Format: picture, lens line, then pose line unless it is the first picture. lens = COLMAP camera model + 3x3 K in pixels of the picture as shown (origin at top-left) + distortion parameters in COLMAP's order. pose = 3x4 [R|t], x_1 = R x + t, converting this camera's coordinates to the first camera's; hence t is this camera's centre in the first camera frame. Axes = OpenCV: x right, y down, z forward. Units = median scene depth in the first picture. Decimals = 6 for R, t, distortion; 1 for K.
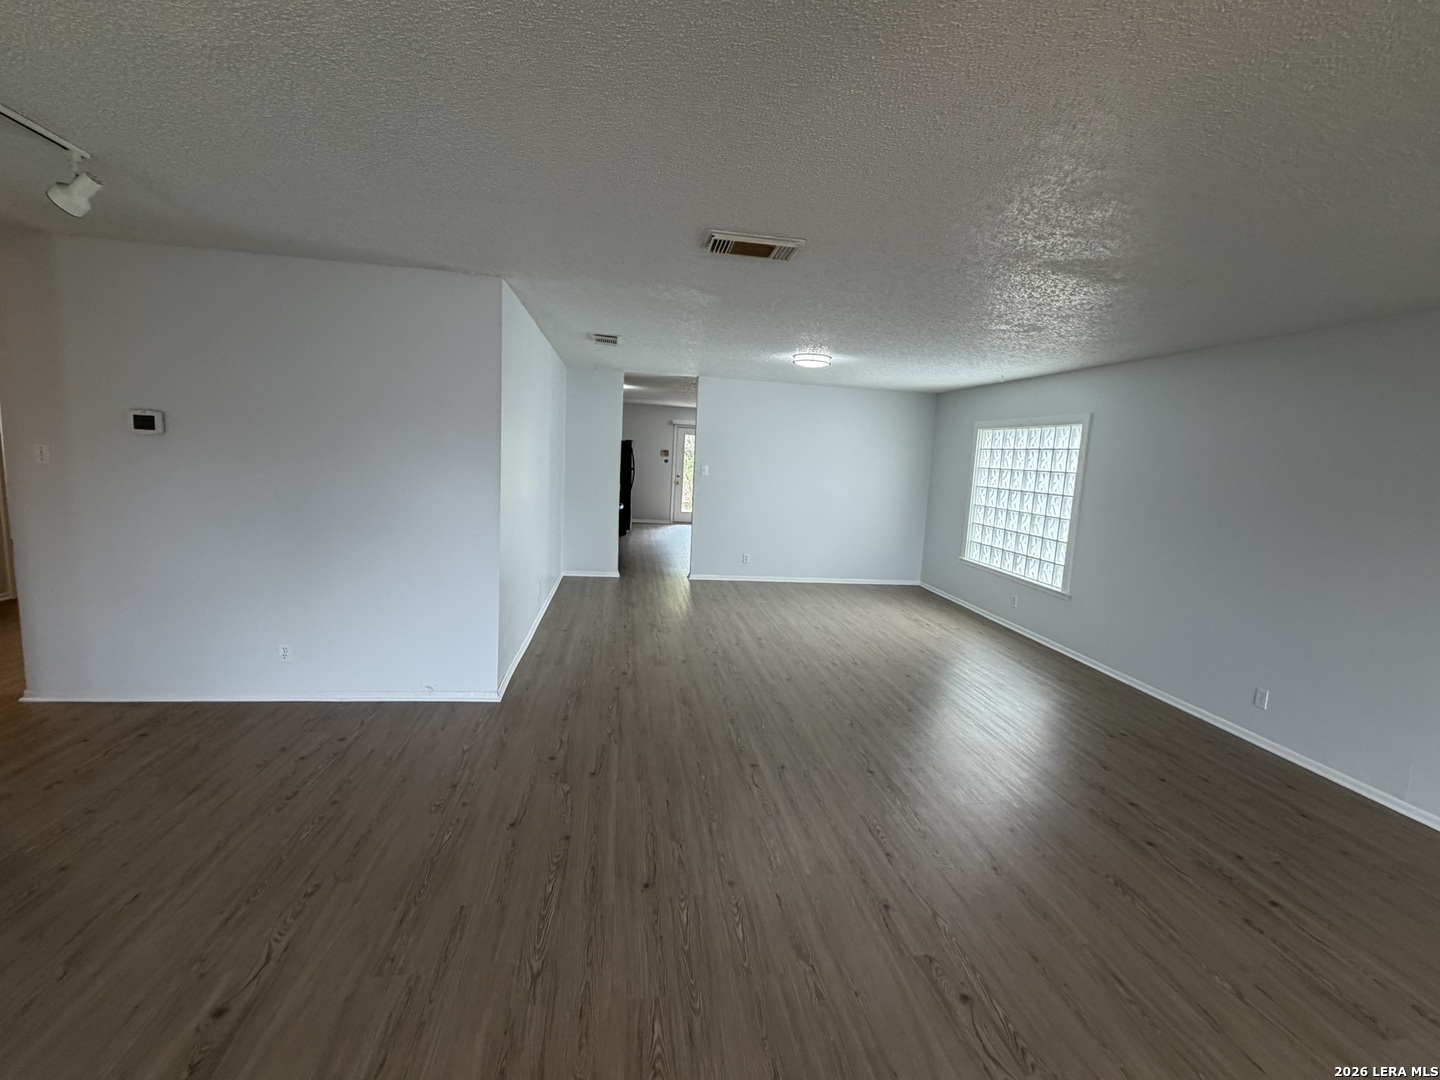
lens RADIAL K [[643.8, 0, 714.1], [0, 643.8, 536.4], [0, 0, 1]] dist [-0.001029, 0.002237]
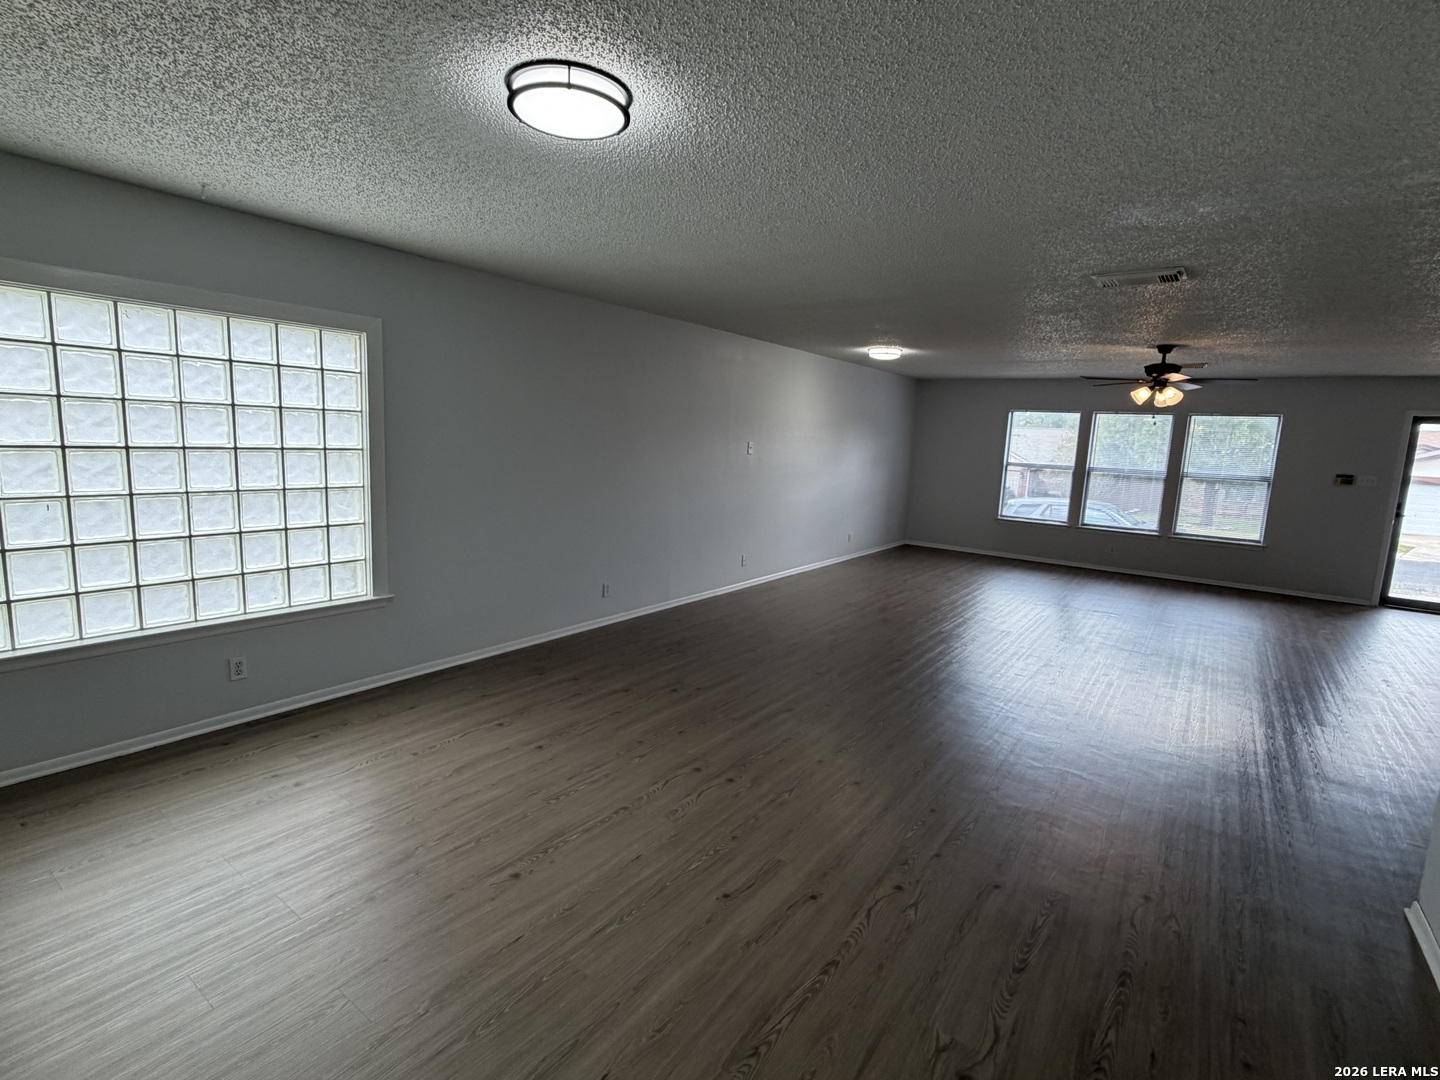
lens RADIAL K [[703.4, 0, 696.8], [0, 703.4, 535.3], [0, 0, 1]] dist [0.003782, -0.000337]
pose [[-0.709492, -0.184398, 0.680161, -0.186798], [0.002190, 0.964578, 0.263790, -0.185289], [-0.704710, 0.188646, -0.683956, 1.428095]]
